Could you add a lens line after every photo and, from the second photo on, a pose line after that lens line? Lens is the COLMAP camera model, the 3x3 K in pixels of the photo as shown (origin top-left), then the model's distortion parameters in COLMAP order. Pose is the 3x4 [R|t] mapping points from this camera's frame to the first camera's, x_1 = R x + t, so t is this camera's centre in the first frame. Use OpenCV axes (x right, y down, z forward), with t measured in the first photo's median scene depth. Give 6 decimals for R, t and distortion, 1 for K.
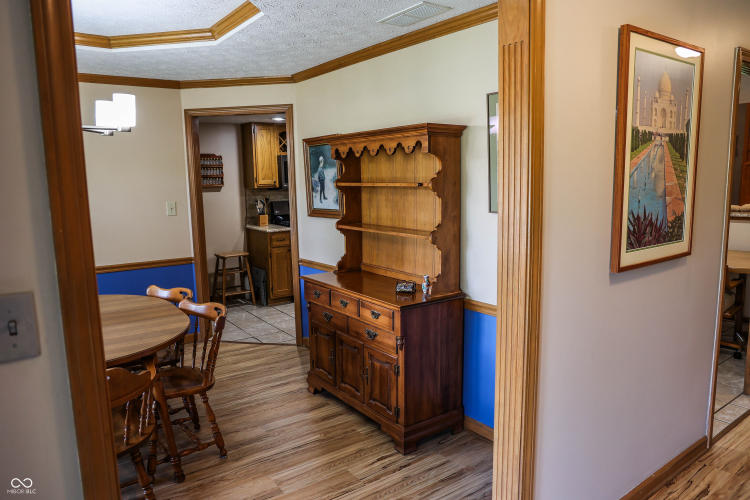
lens RADIAL K [[516.8, 0, 370.1], [0, 516.8, 252.6], [0, 0, 1]] dist [-0.075131, 0.046985]
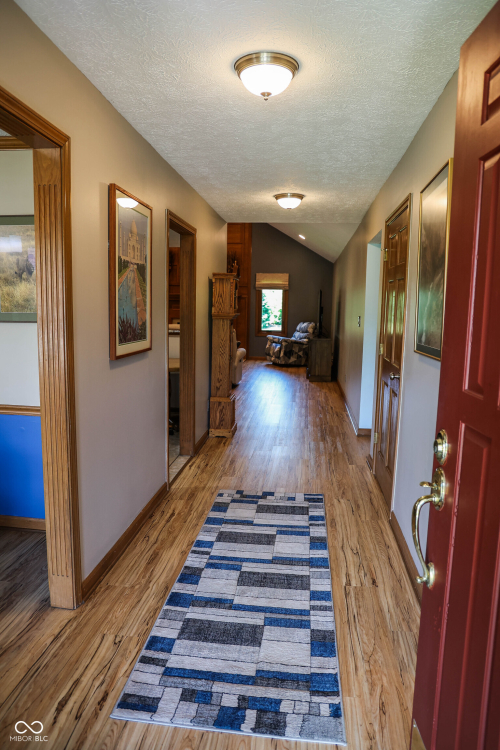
lens RADIAL K [[516.8, 0, 250.5], [0, 516.8, 371.8], [0, 0, 1]] dist [-0.075131, 0.046985]
pose [[0.671527, -0.060270, 0.738524, -0.281642], [0.071393, 0.997312, 0.016473, 0.069262], [-0.737532, 0.041663, 0.674025, -0.199908]]
